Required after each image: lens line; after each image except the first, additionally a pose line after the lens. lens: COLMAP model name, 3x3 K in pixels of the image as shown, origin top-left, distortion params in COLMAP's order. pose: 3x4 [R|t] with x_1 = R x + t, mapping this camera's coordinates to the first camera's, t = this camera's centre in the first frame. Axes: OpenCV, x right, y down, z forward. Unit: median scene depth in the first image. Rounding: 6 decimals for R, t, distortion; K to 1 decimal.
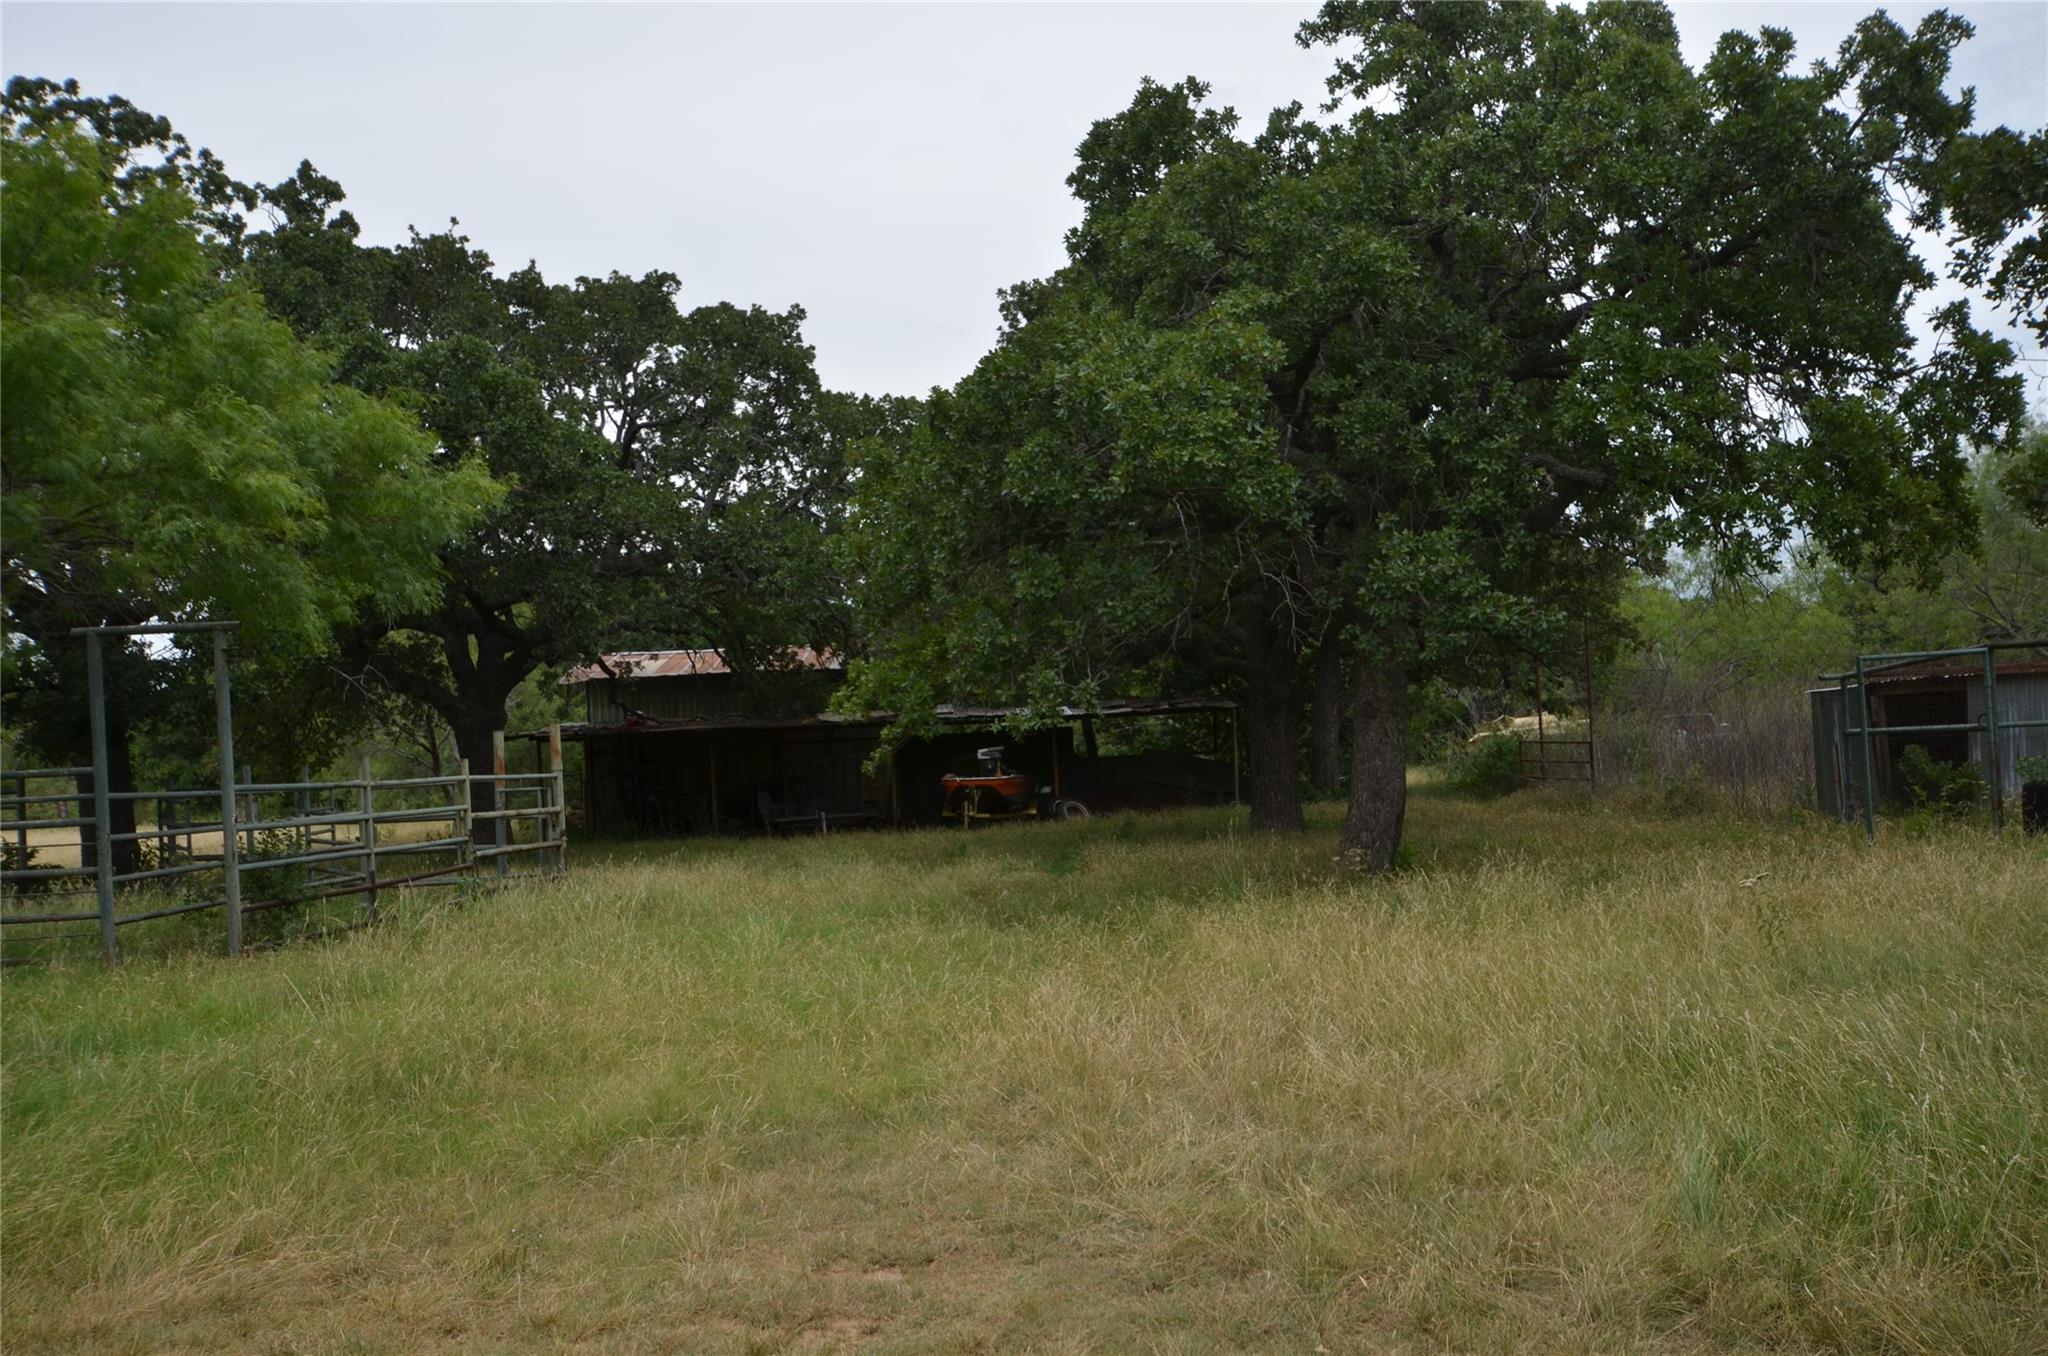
lens RADIAL K [[1781.7, 0, 1024.5], [0, 1781.7, 689.5], [0, 0, 1]] dist [0.015309, 0.009322]
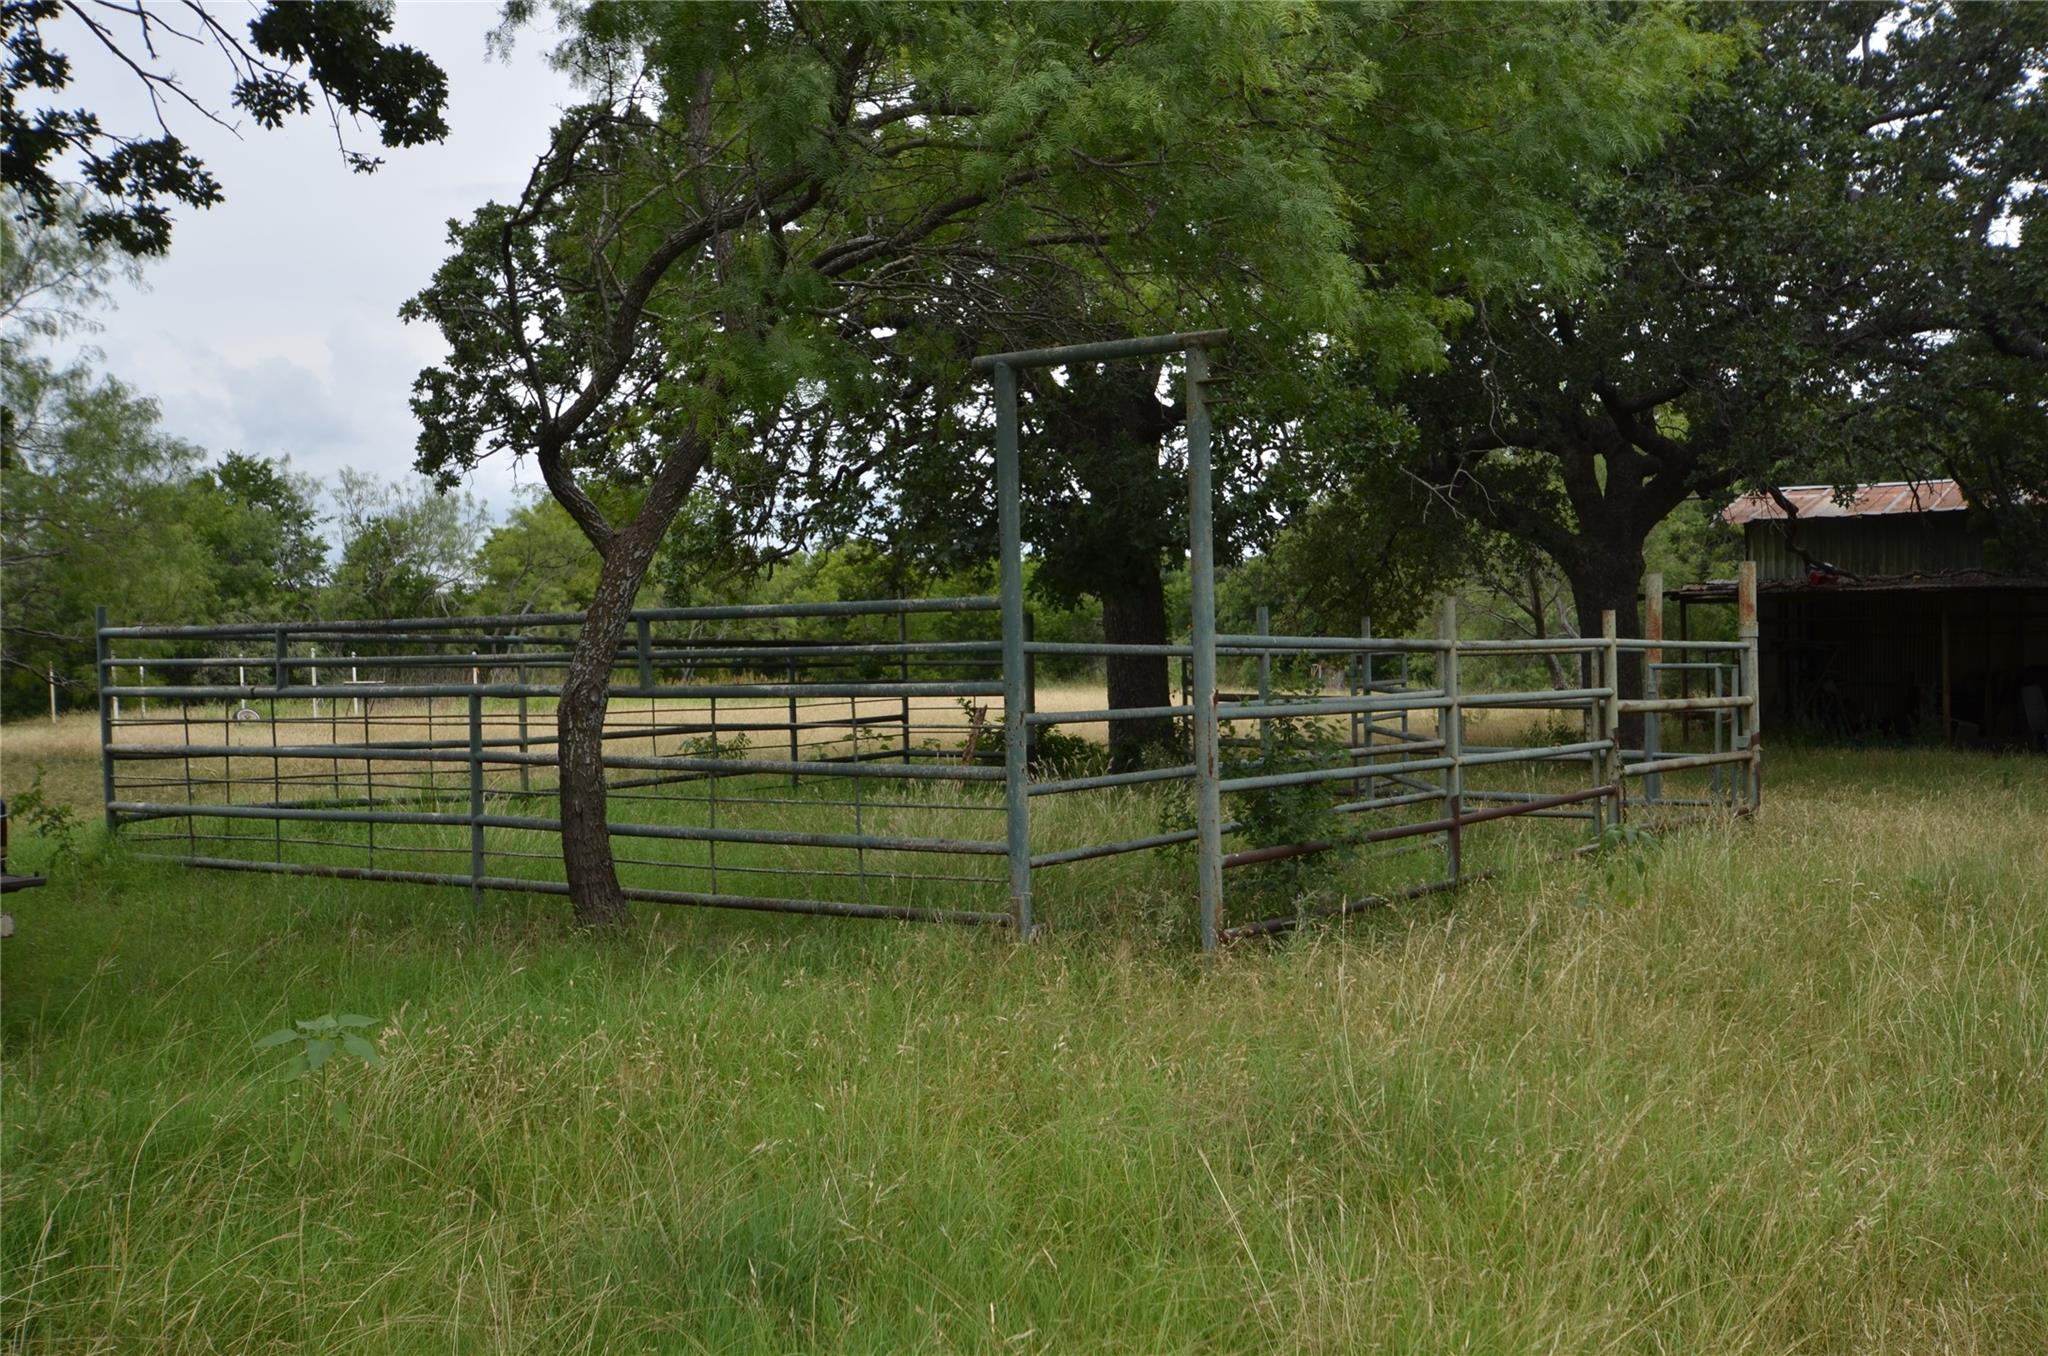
lens RADIAL K [[1946.2, 0, 1024.2], [0, 1946.2, 682.1], [0, 0, 1]] dist [0.024820, 0.000000]
pose [[0.840076, 0.045778, -0.540534, -0.106369], [-0.010739, 0.997641, 0.067802, 0.017559], [0.542363, -0.051154, 0.838586, 0.295040]]
